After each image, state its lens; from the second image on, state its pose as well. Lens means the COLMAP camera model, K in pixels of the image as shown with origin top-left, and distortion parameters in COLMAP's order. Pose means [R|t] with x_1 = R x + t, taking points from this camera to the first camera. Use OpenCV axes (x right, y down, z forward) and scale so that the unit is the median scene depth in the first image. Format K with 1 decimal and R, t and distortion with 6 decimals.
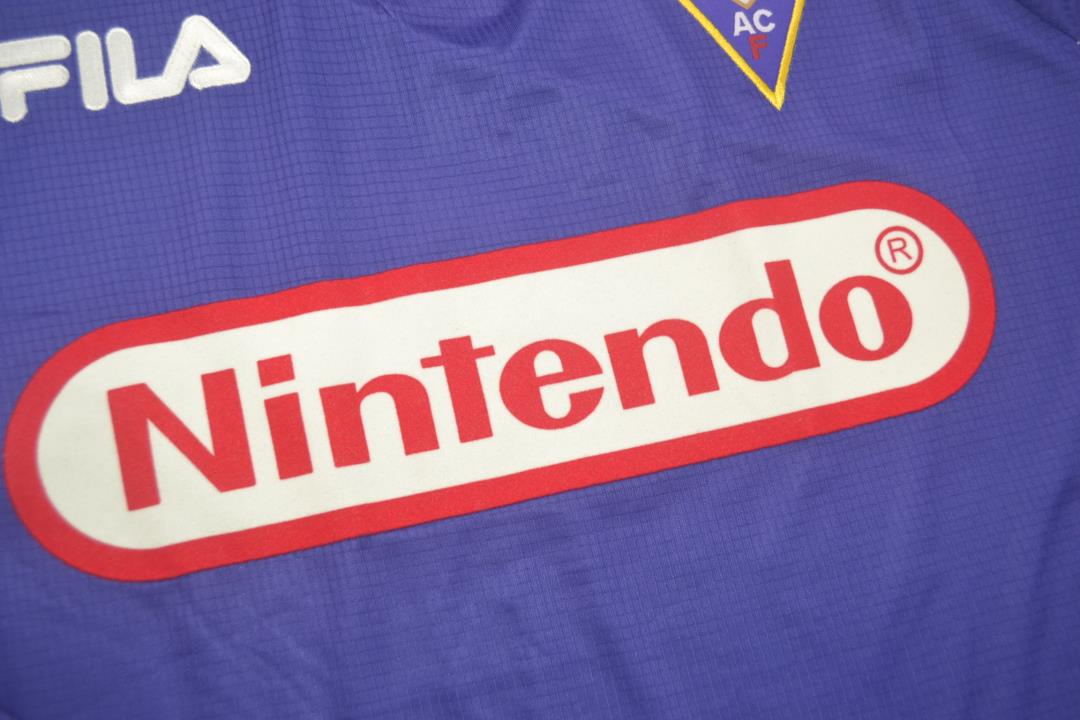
lens RADIAL K [[1065.3, 0, 540.0], [0, 1065.3, 360.0], [0, 0, 1]] dist [-0.011590, -0.008060]
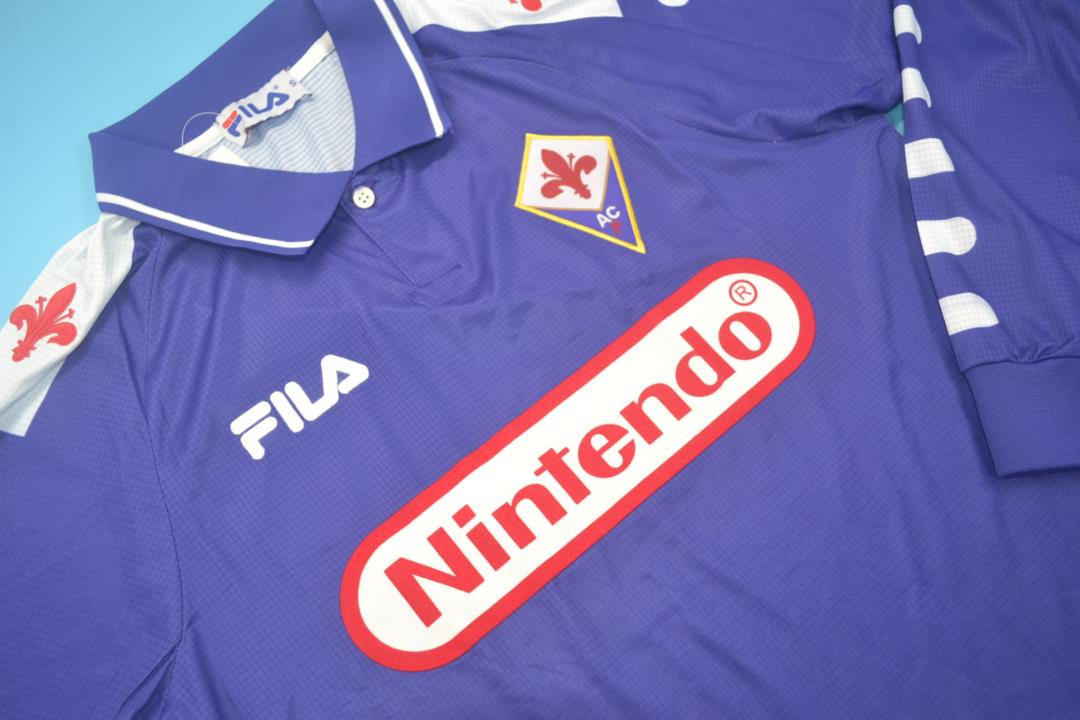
lens RADIAL K [[865.7, 0, 540.0], [0, 865.7, 360.0], [0, 0, 1]] dist [-0.007785, -0.002950]
pose [[0.888544, -0.452954, 0.072958, -0.119627], [0.458545, 0.881984, -0.108816, -0.004151], [-0.015059, 0.130143, 0.991381, -0.414054]]
